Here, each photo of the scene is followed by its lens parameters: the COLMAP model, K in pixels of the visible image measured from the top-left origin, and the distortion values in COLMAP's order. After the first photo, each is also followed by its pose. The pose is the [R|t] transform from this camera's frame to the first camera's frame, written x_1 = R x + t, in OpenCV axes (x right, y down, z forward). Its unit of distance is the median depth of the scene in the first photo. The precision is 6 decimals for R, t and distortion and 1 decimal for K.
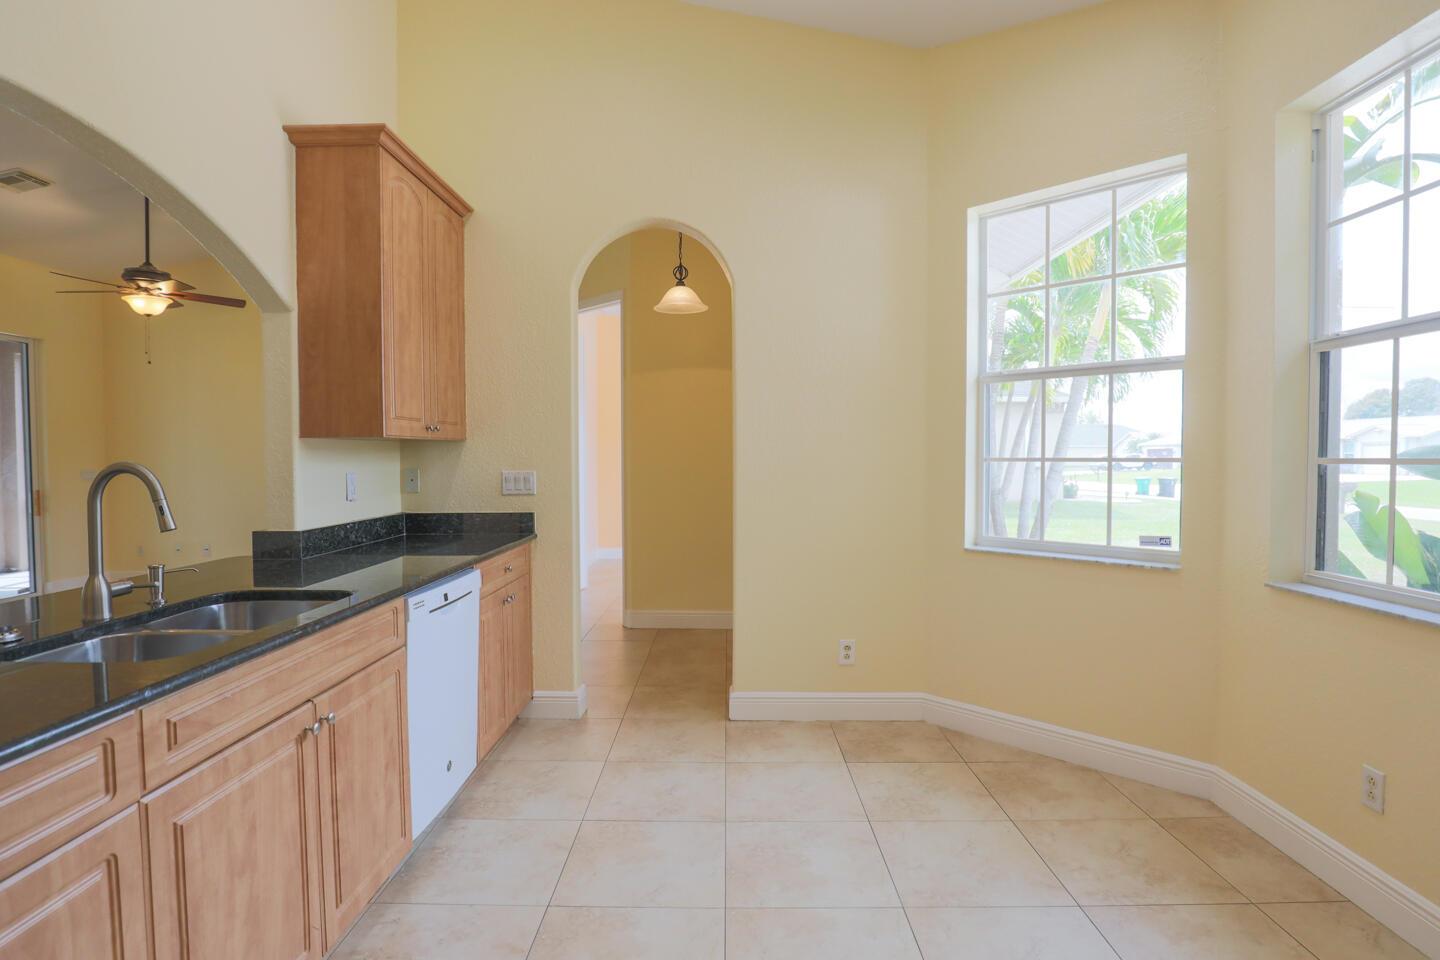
lens RADIAL K [[720.1, 0, 720.0], [0, 720.1, 480.0], [0, 0, 1]] dist [-0.037424, 0.000367]
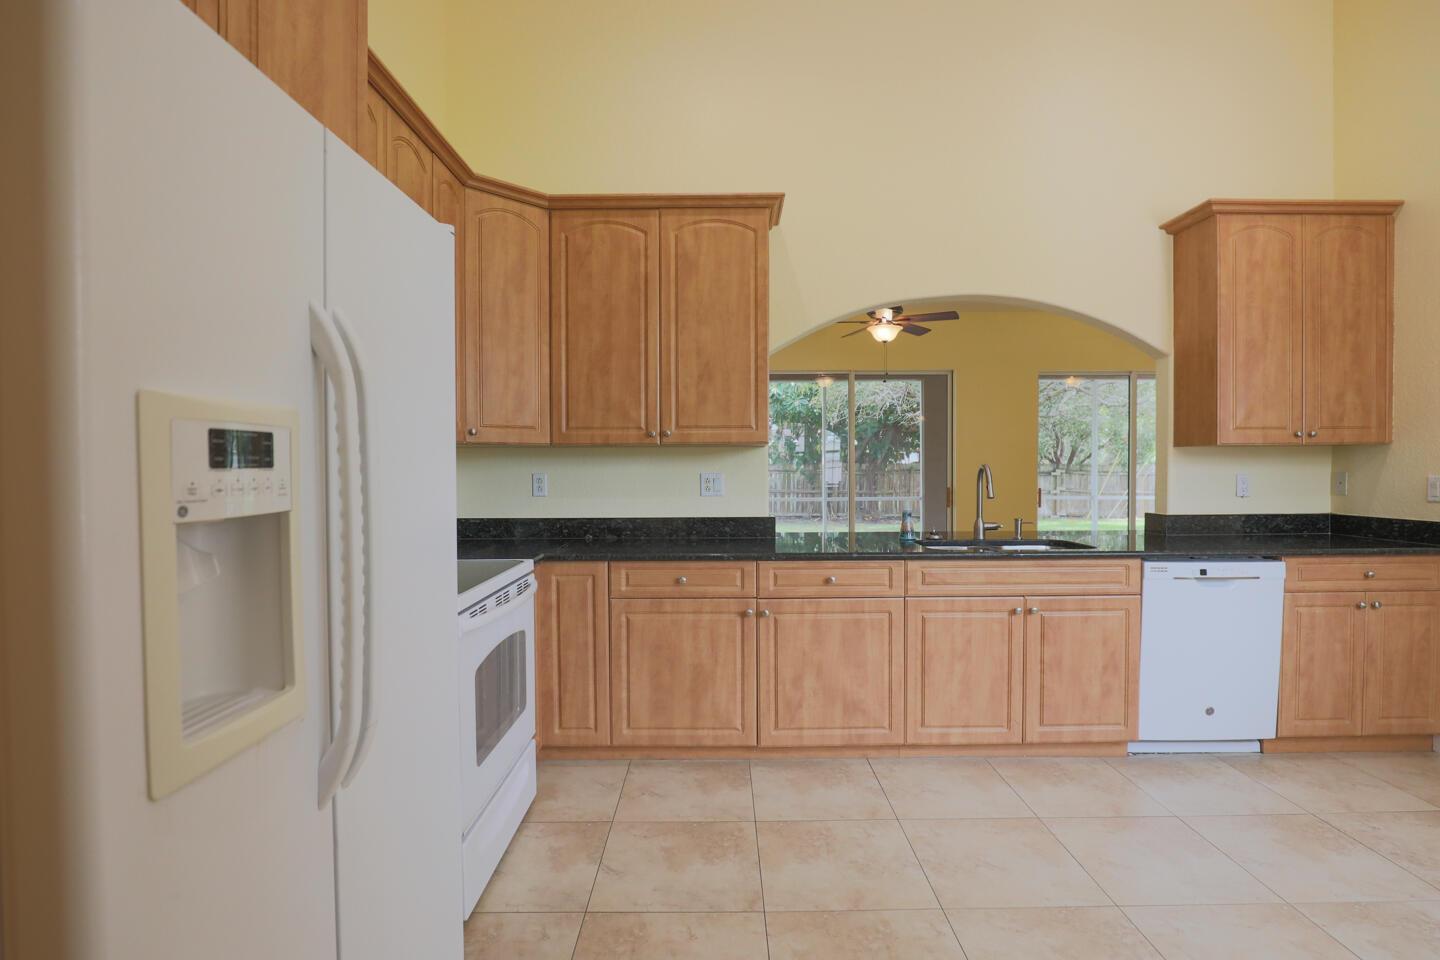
lens RADIAL K [[684.9, 0, 748.7], [0, 684.9, 480.6], [0, 0, 1]] dist [-0.045145, -0.000432]
pose [[0.041140, 0.023890, -0.998868, 0.674120], [-0.026509, 0.999388, 0.022810, -0.003248], [0.998802, 0.025541, 0.041748, 0.131472]]
